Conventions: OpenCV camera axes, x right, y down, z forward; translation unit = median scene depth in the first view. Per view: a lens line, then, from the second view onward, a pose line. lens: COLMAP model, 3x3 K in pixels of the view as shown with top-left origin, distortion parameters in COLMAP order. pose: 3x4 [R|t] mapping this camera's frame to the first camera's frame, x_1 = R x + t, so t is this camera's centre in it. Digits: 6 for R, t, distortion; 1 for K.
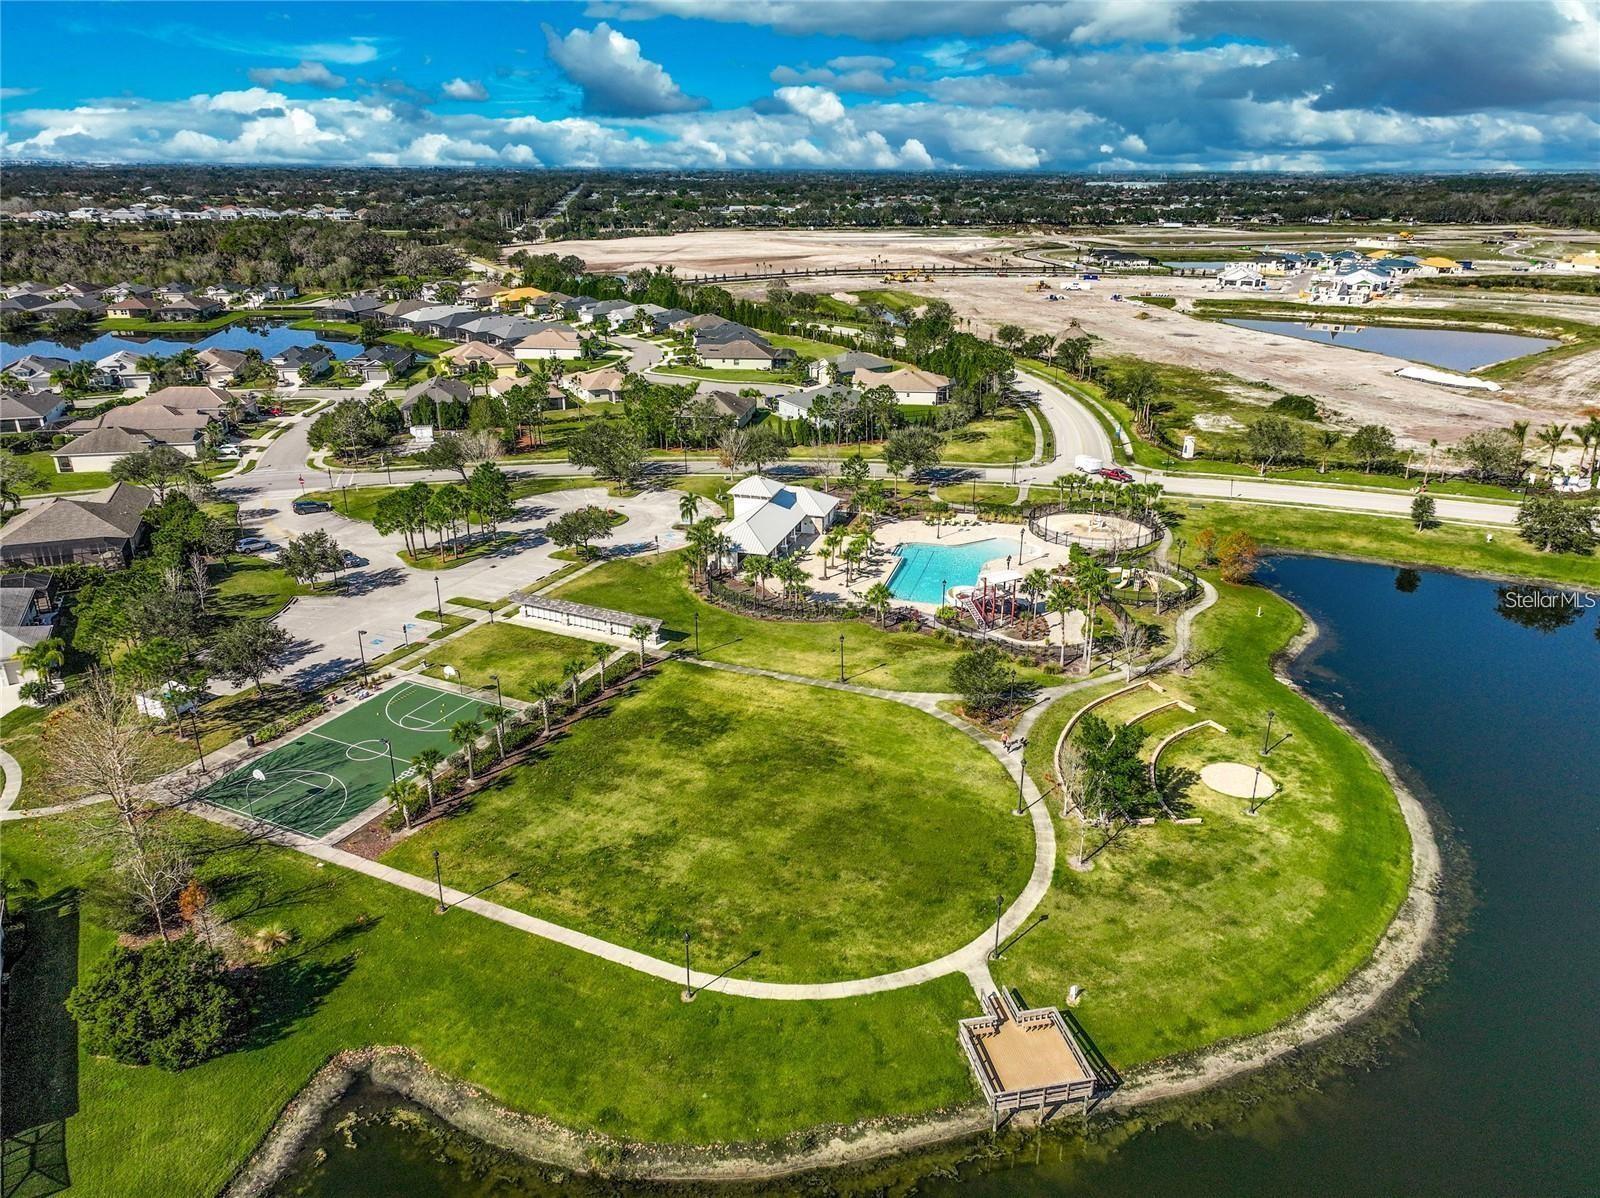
lens RADIAL K [[1129.8, 0, 800.0], [0, 1129.8, 599.0], [0, 0, 1]] dist [-0.001206, 0.041994]
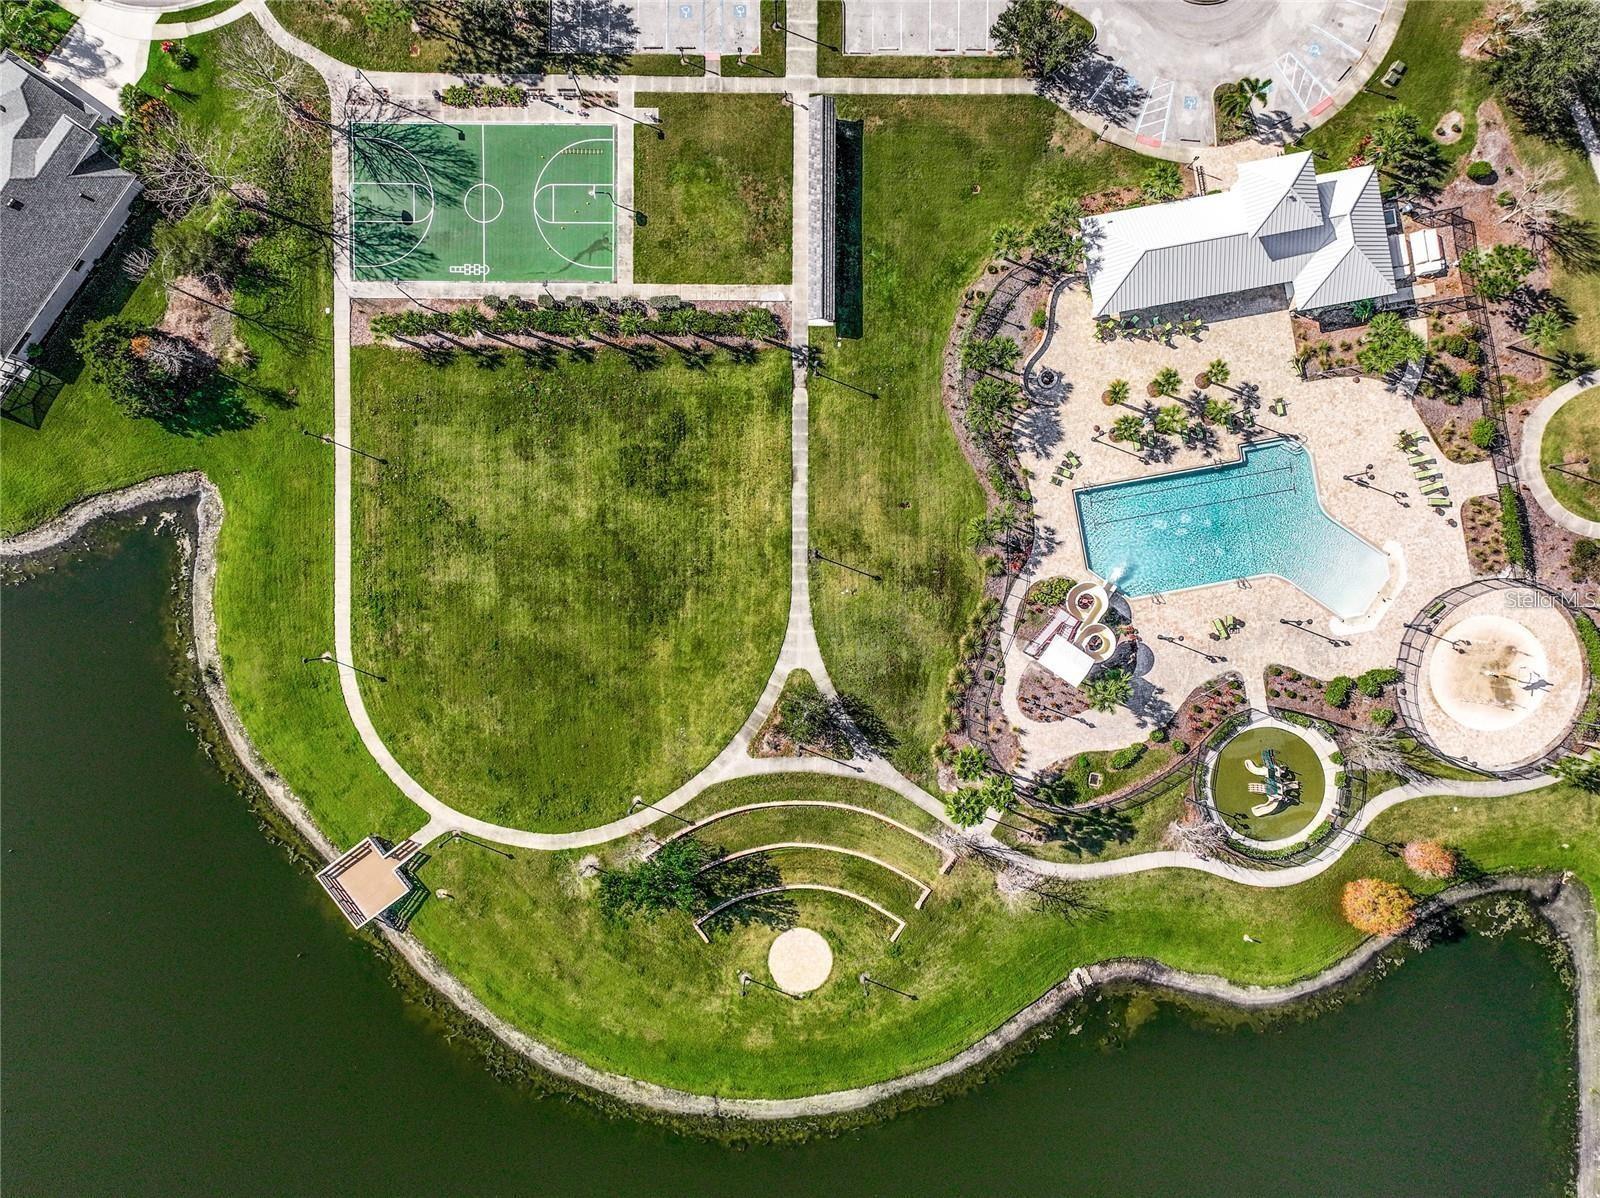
lens RADIAL K [[1129.8, 0, 800.0], [0, 1129.8, 599.0], [0, 0, 1]] dist [-0.001206, 0.041994]
pose [[0.435044, 0.900408, -0.001531, 0.094900], [-0.332054, 0.162016, 0.929242, -1.141628], [0.836945, -0.403753, 0.369468, 0.932650]]
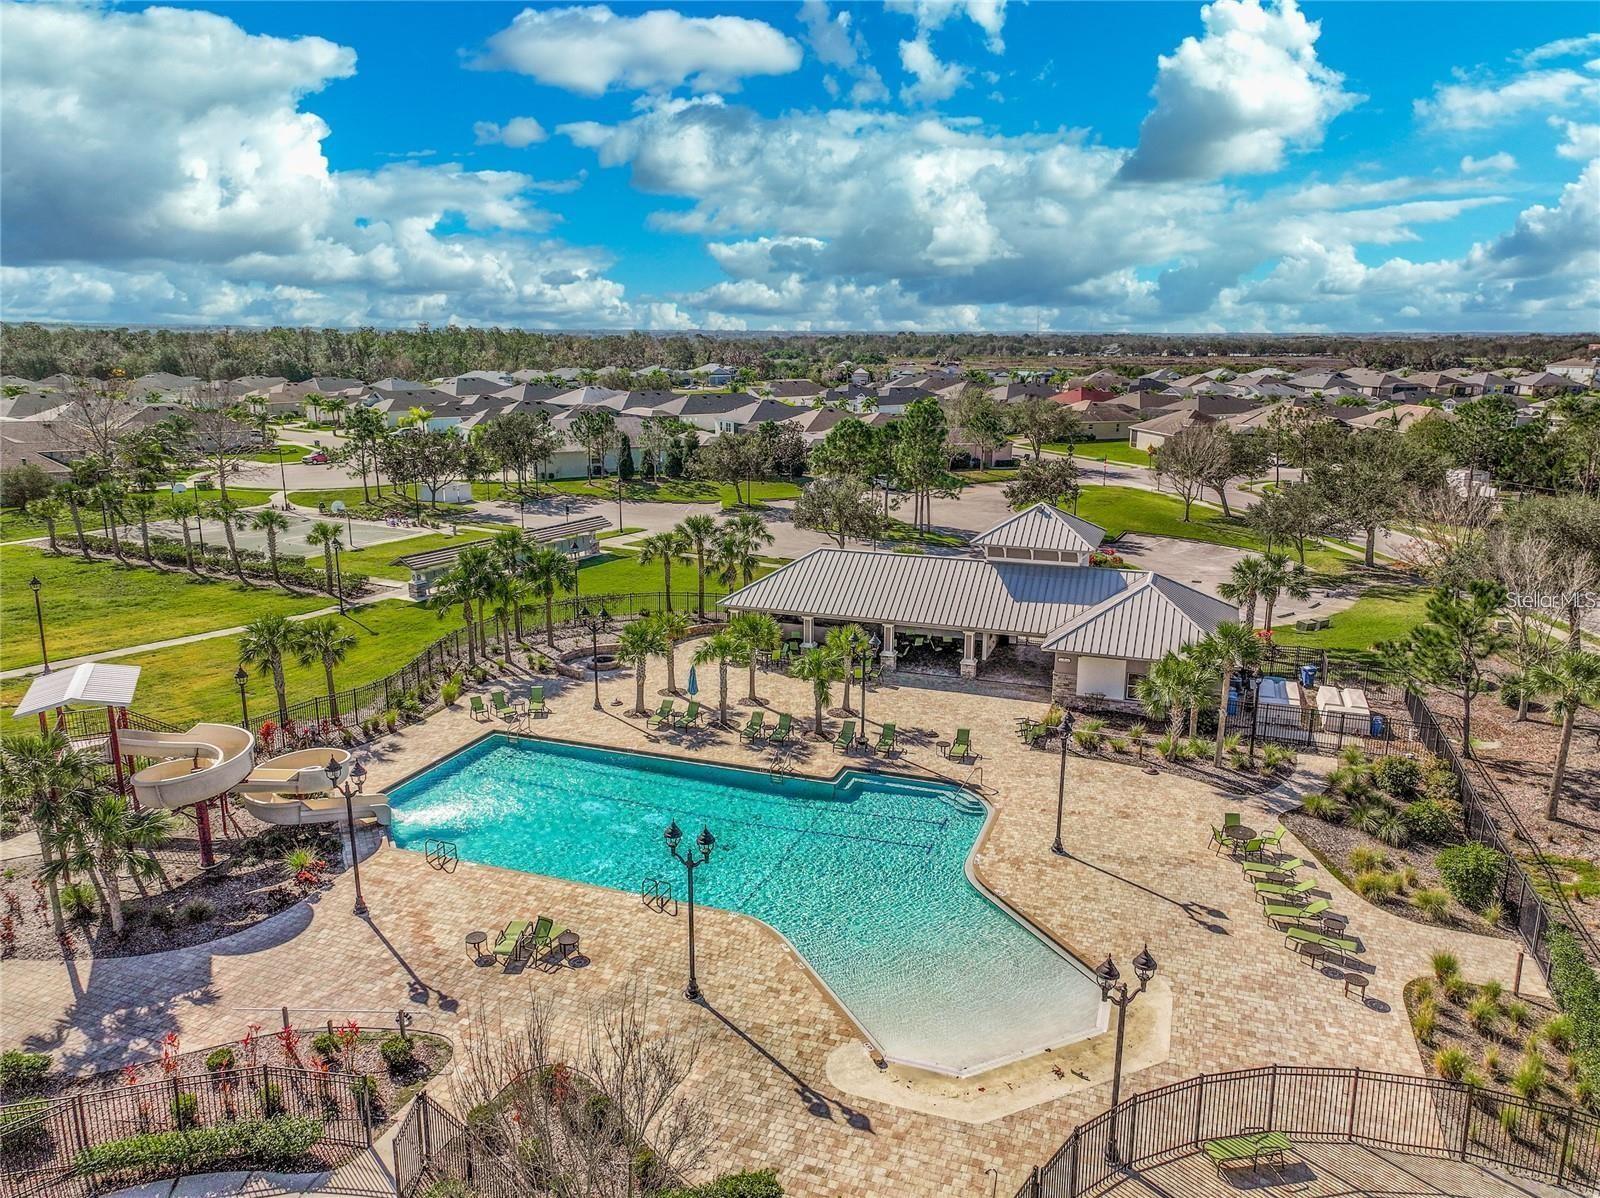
lens RADIAL K [[1129.8, 0, 800.0], [0, 1129.8, 599.0], [0, 0, 1]] dist [-0.001206, 0.041994]
pose [[-0.078131, 0.221760, -0.971966, 0.716727], [-0.380806, 0.894381, 0.234669, -0.292537], [0.921348, 0.388466, 0.014569, 1.886208]]
